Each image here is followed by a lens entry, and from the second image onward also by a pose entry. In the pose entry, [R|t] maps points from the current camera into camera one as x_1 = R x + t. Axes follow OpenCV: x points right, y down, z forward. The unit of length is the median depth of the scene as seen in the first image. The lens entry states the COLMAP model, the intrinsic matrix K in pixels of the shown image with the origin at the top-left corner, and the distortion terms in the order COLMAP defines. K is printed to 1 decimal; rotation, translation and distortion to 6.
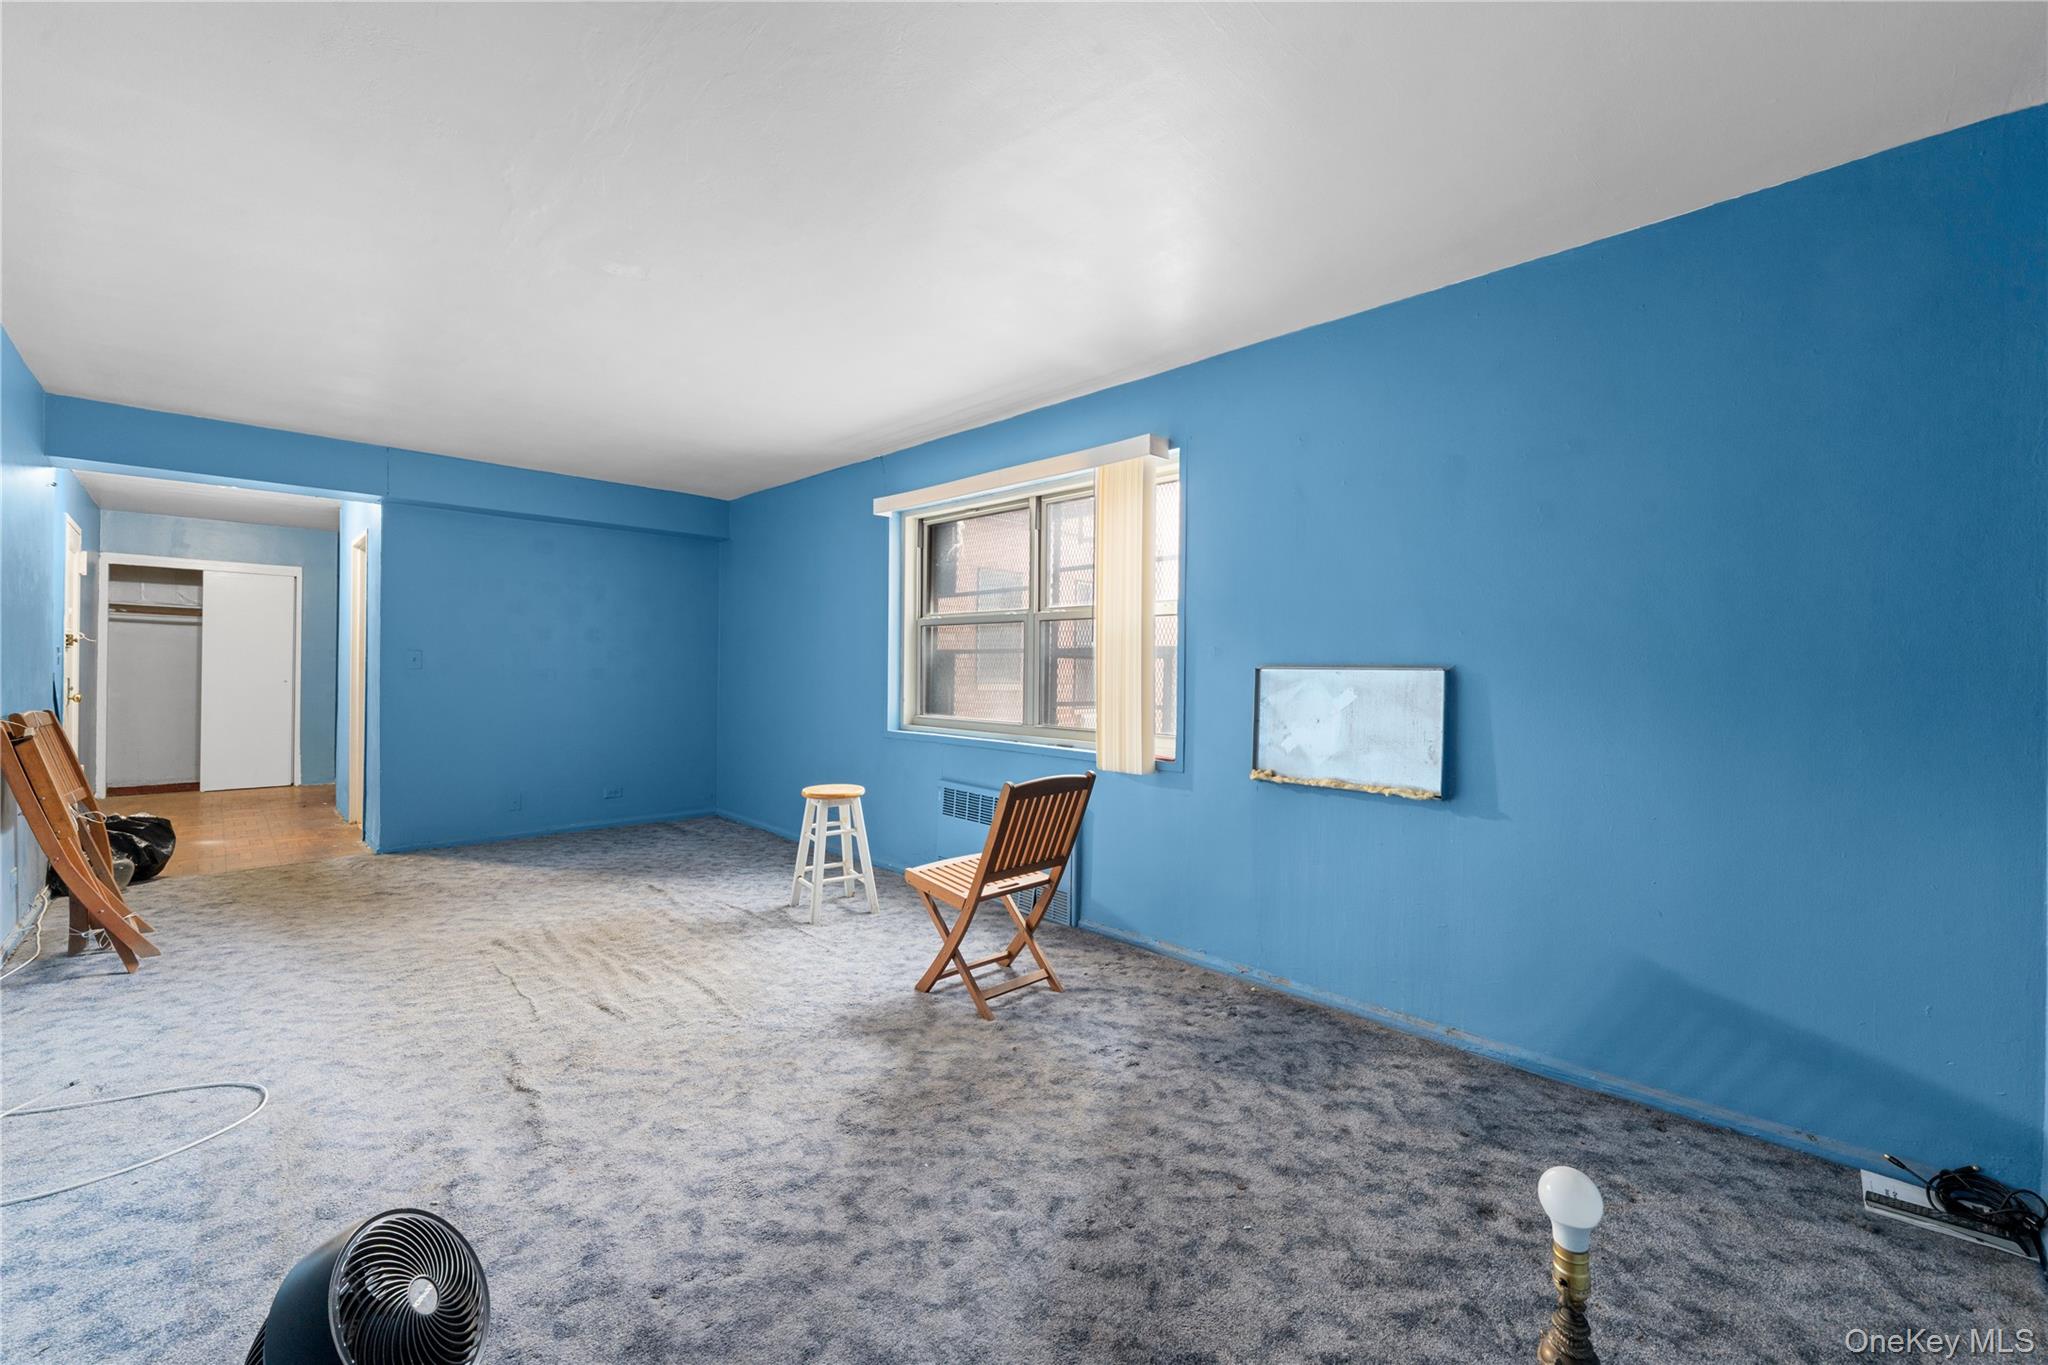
lens RADIAL K [[843.9, 0, 1027.2], [0, 843.9, 674.4], [0, 0, 1]] dist [0.004258, -0.002521]
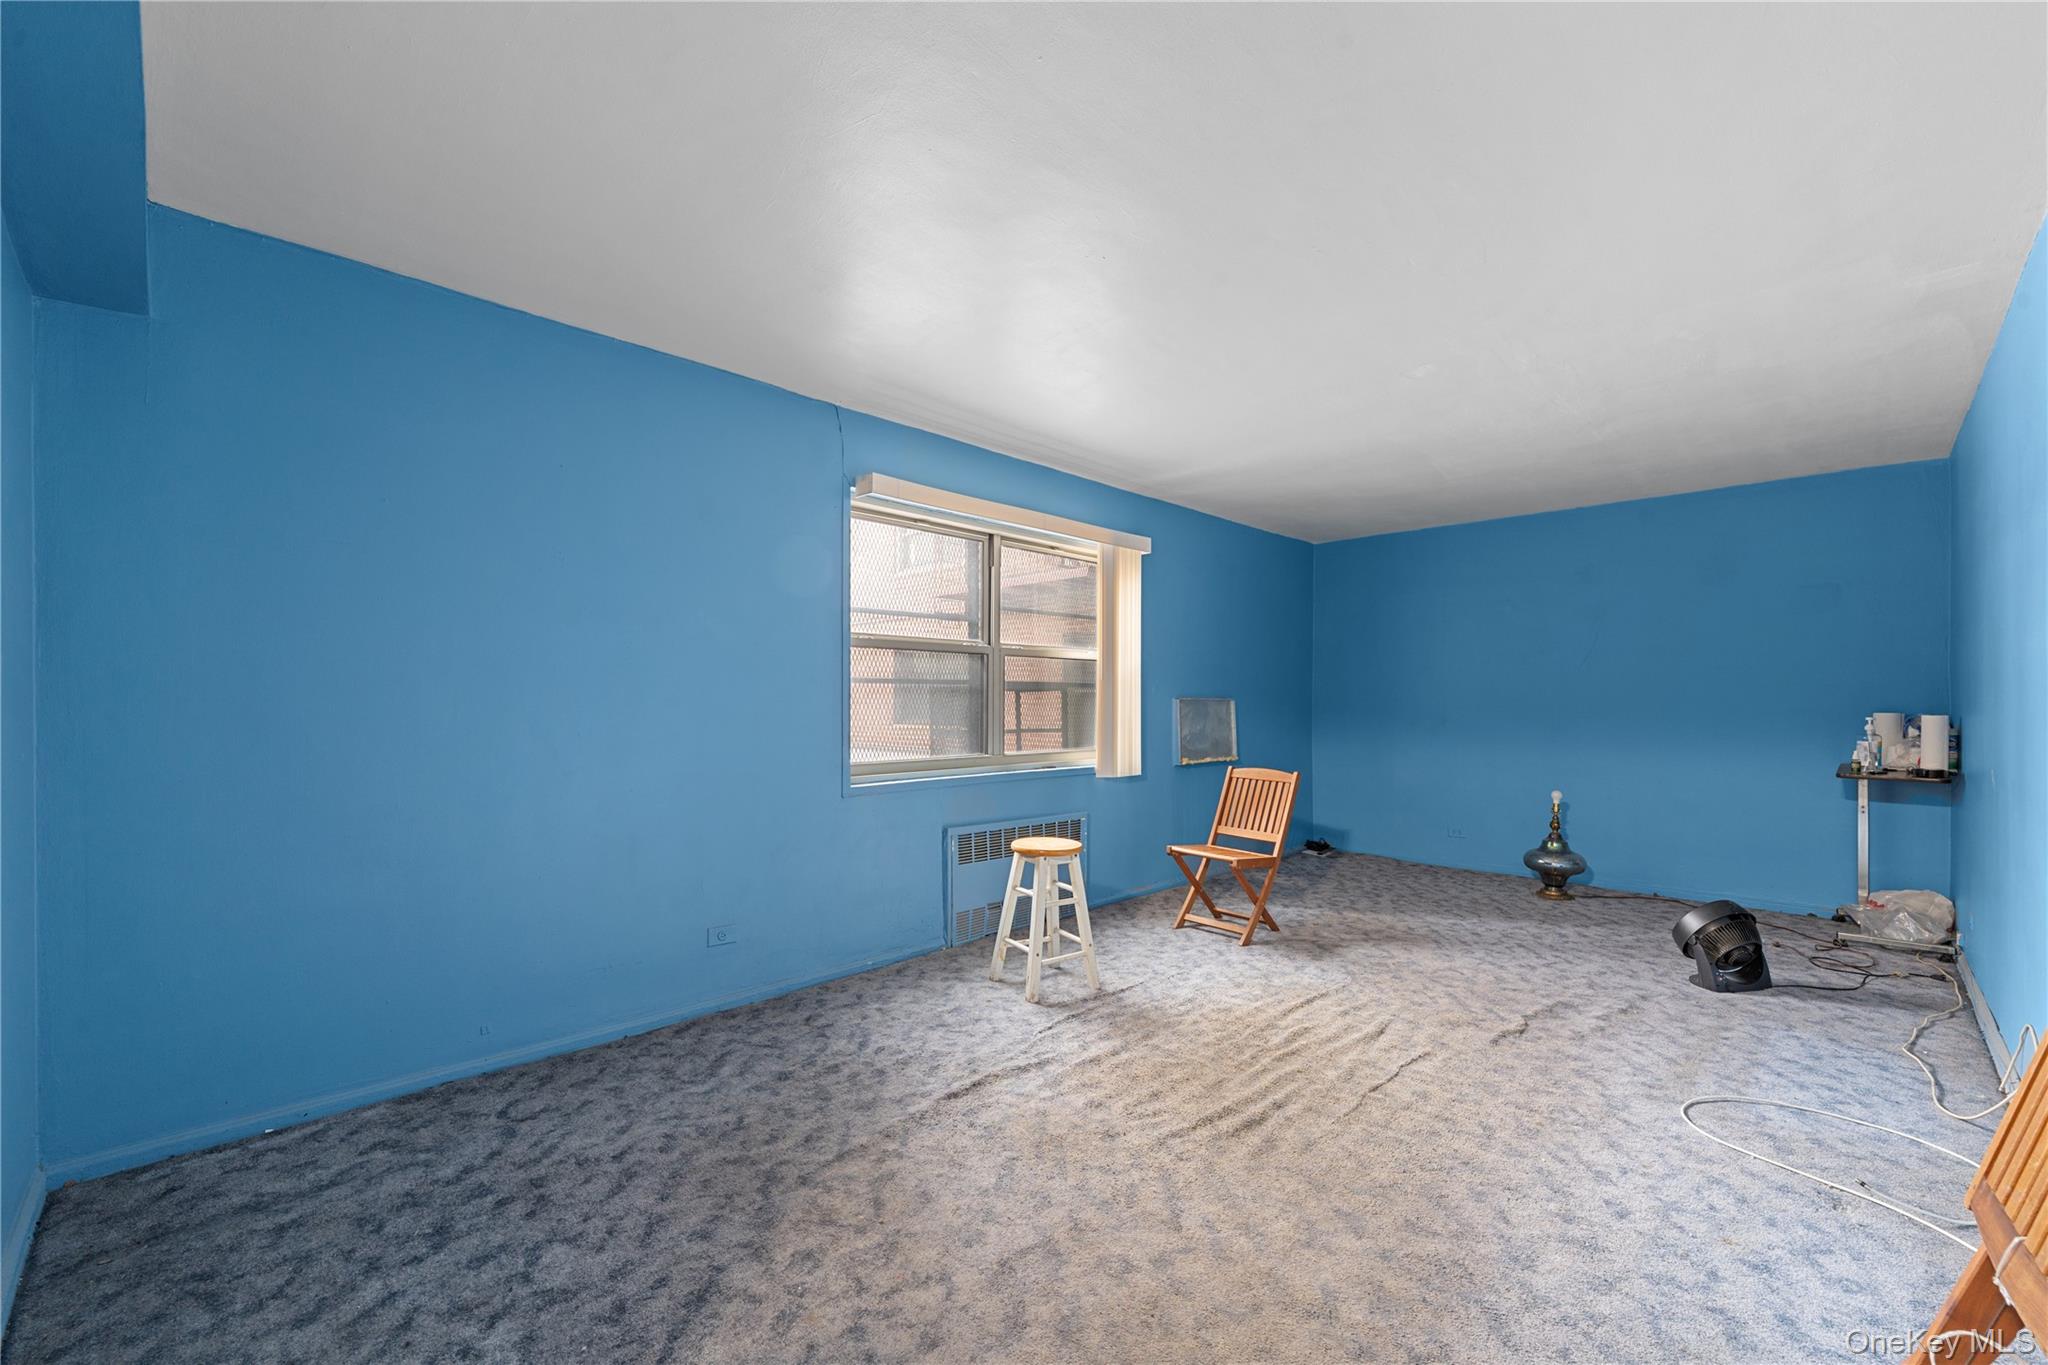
lens RADIAL K [[843.9, 0, 1031.1], [0, 843.9, 702.6], [0, 0, 1]] dist [0.004258, -0.002521]
pose [[-0.031663, -0.014223, 0.999397, -1.440989], [0.001468, 0.999897, 0.014277, -0.026534], [-0.999498, 0.001919, -0.031639, 1.382718]]
